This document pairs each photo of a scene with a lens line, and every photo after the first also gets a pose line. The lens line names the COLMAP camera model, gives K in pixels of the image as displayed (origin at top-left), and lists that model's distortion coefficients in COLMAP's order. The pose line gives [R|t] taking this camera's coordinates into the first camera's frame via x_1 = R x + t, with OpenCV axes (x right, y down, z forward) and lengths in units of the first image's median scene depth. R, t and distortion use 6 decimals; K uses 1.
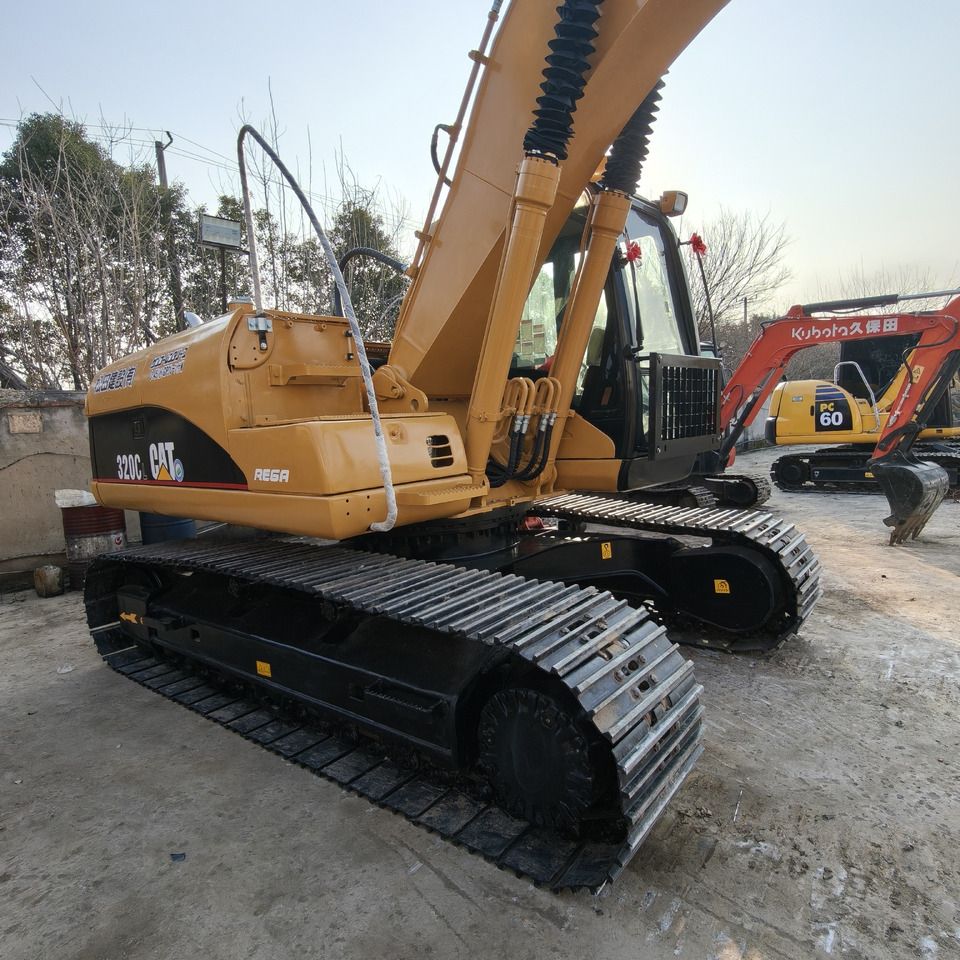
lens RADIAL K [[605.4, 0, 472.4], [0, 605.4, 478.1], [0, 0, 1]] dist [-0.000337, 0.002547]
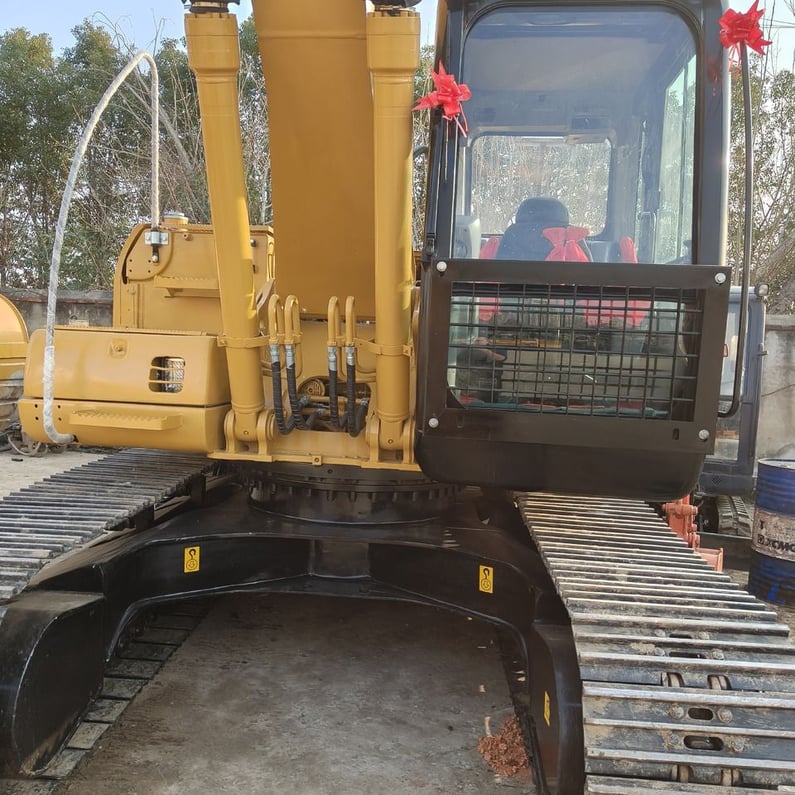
lens RADIAL K [[738.2, 0, 383.2], [0, 738.2, 408.9], [0, 0, 1]] dist [0.002878, -0.001453]
pose [[0.564207, 0.139393, -0.813781, 0.943046], [-0.142591, 0.987285, 0.070253, -0.107755], [0.813227, 0.076401, 0.576910, 0.603573]]
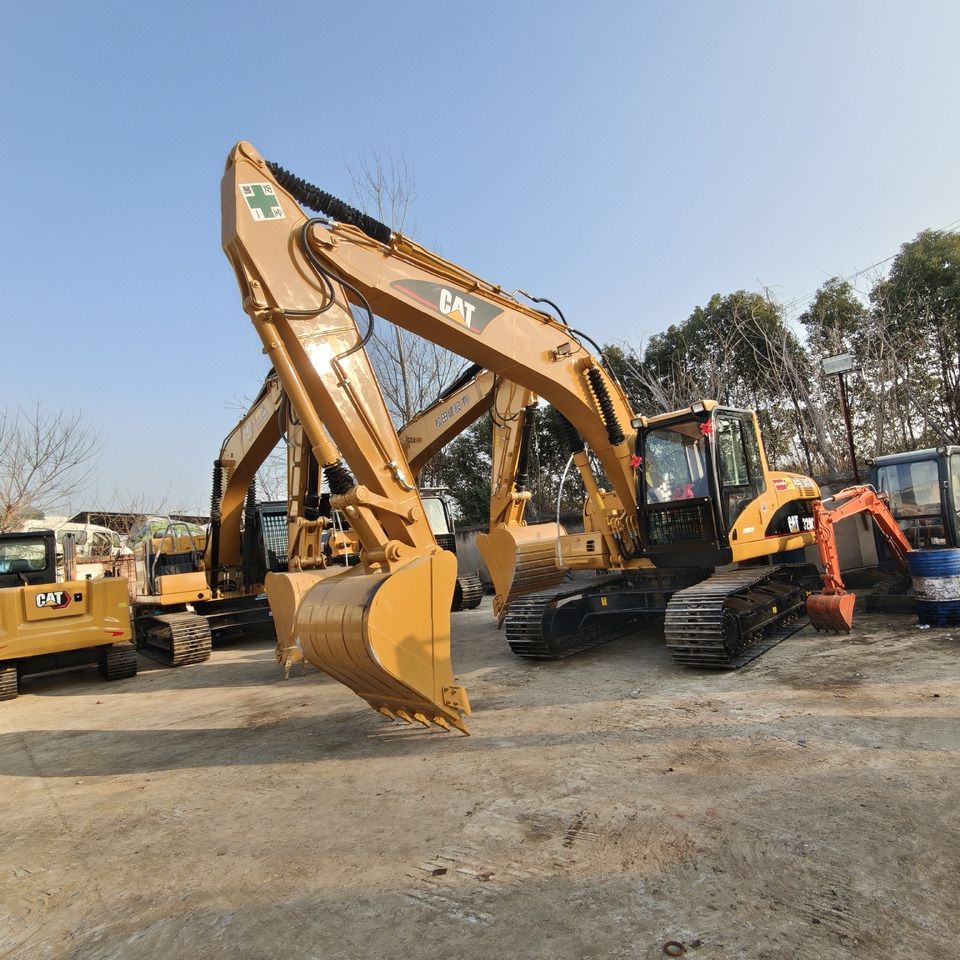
lens RADIAL K [[609.2, 0, 480.0], [0, 609.2, 480.0], [0, 0, 1]] dist [0.004668, -0.001391]
pose [[-0.066333, -0.043709, -0.996840, 2.746823], [0.028228, 0.998558, -0.045662, -0.227665], [0.997398, -0.031167, -0.065003, 0.627733]]
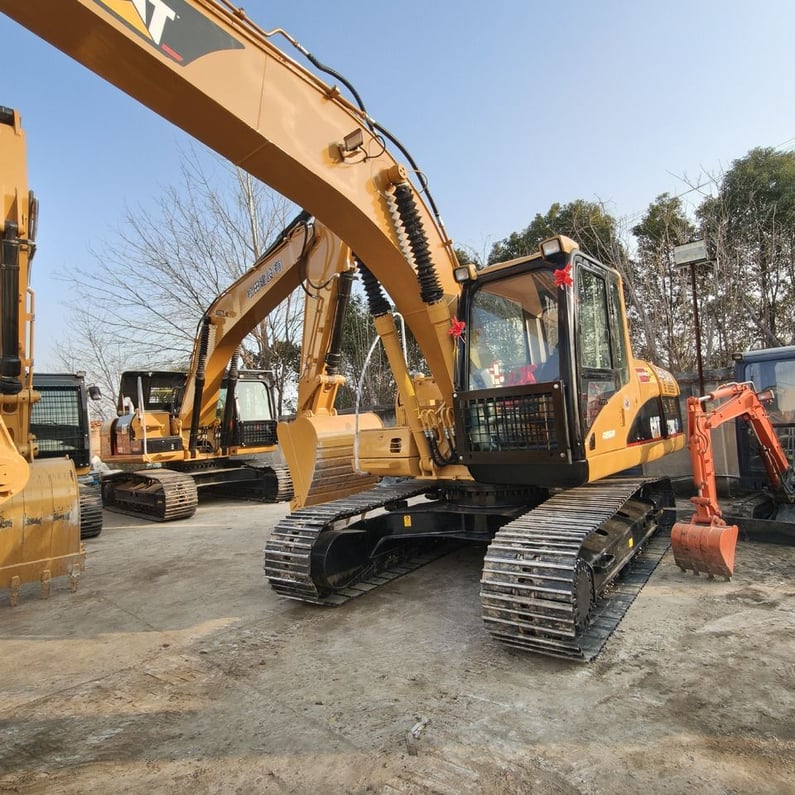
lens RADIAL K [[505.1, 0, 399.2], [0, 505.1, 397.7], [0, 0, 1]] dist [-0.004308, 0.001762]
pose [[0.032759, -0.003058, -0.999459, 1.663819], [-0.017972, 0.999832, -0.003649, -0.197769], [0.999302, 0.018082, 0.032699, 0.892693]]
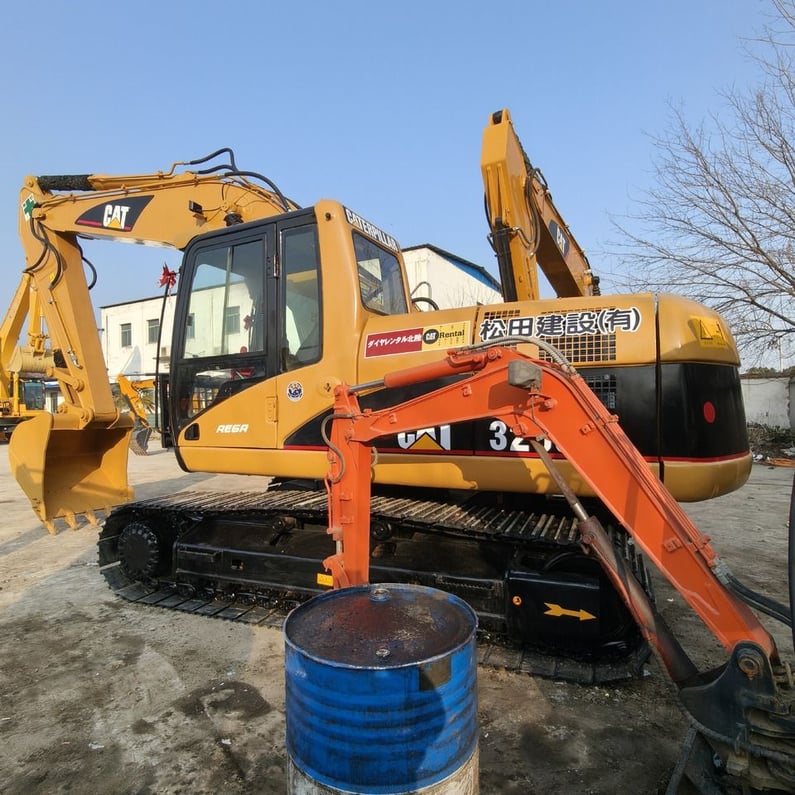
lens RADIAL K [[501.4, 0, 391.2], [0, 501.4, 395.9], [0, 0, 1]] dist [-0.000337, 0.002547]
pose [[-0.961556, 0.071327, -0.265183, 0.298875], [0.052307, 0.995571, 0.078117, -0.265041], [0.269581, 0.061243, -0.961028, 2.724783]]
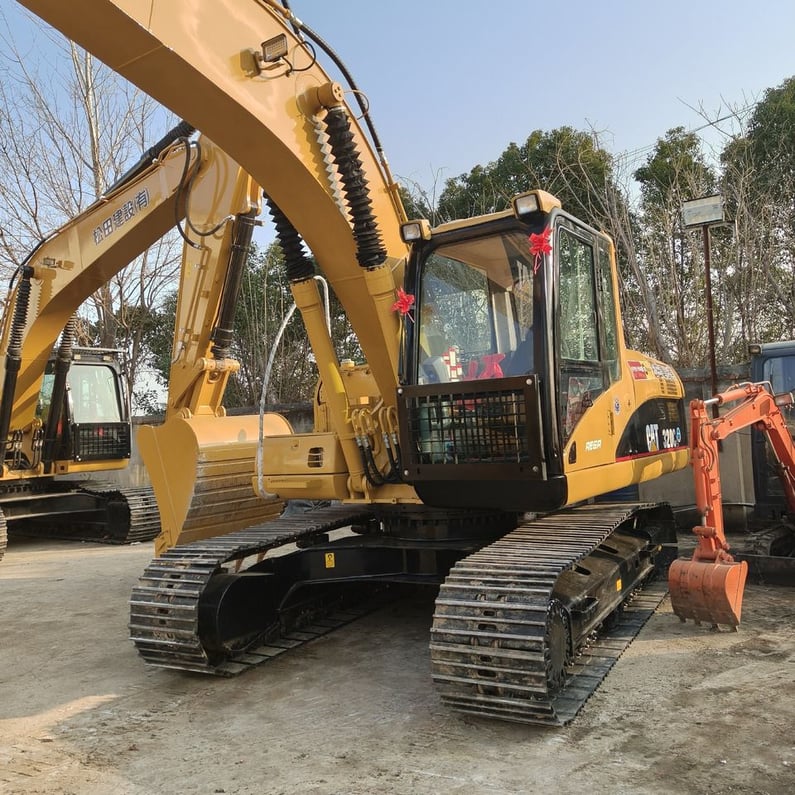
lens RADIAL K [[740.1, 0, 399.7], [0, 740.1, 387.7], [0, 0, 1]] dist [0.010645, -0.016395]
pose [[0.160765, -0.011378, -0.986927, 1.802188], [-0.038420, 0.999104, -0.017777, -0.190694], [0.986245, 0.040776, 0.160184, 0.844599]]
